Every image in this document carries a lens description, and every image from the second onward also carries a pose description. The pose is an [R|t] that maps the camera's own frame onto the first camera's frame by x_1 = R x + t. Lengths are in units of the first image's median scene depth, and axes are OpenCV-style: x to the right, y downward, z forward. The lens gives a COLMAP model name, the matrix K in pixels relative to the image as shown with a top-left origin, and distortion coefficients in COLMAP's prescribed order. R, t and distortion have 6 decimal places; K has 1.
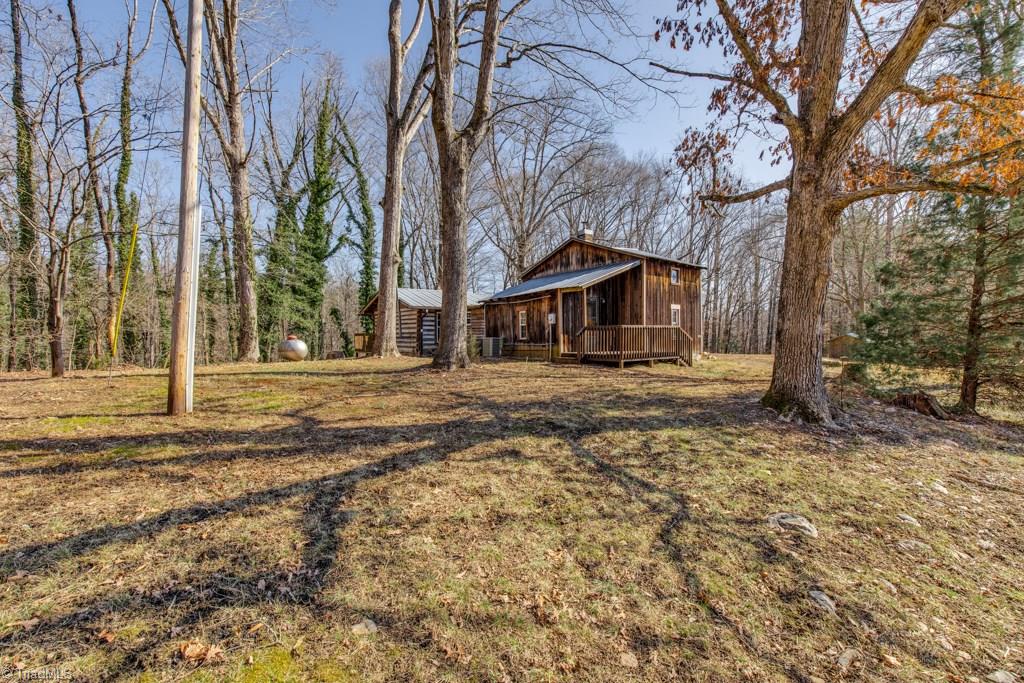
lens RADIAL K [[457.4, 0, 512.6], [0, 457.4, 337.5], [0, 0, 1]] dist [0.002925, -0.000076]
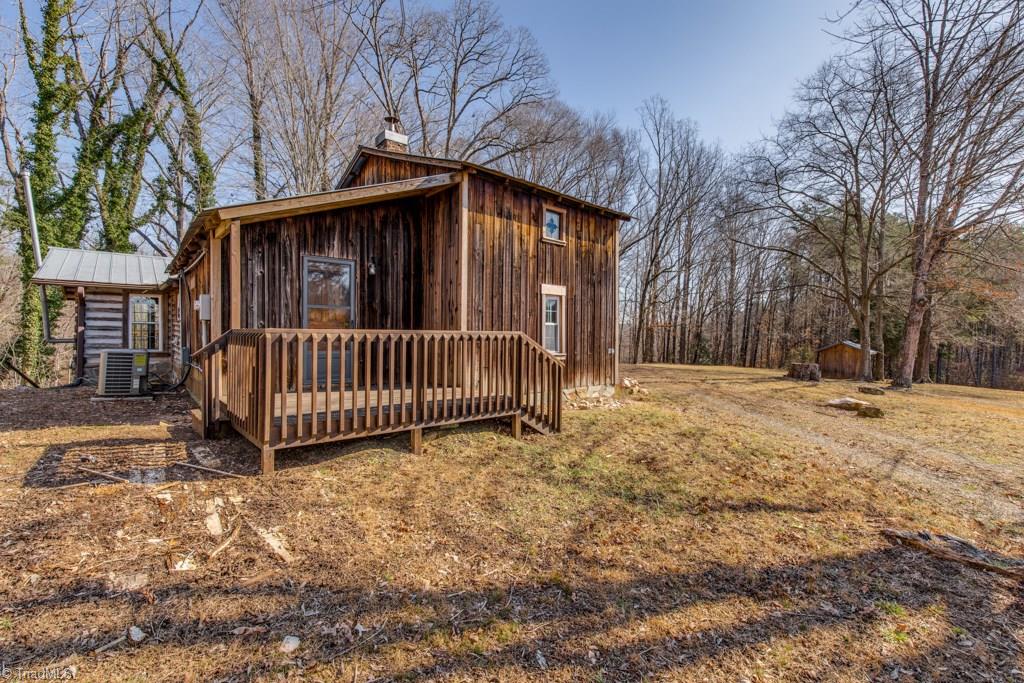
lens RADIAL K [[457.4, 0, 511.4], [0, 457.4, 341.2], [0, 0, 1]] dist [0.002925, -0.000076]
pose [[0.999017, 0.018854, 0.040123, 0.280136], [-0.019435, 0.999711, 0.014128, -0.019106], [-0.039845, -0.014894, 0.999095, 0.503968]]
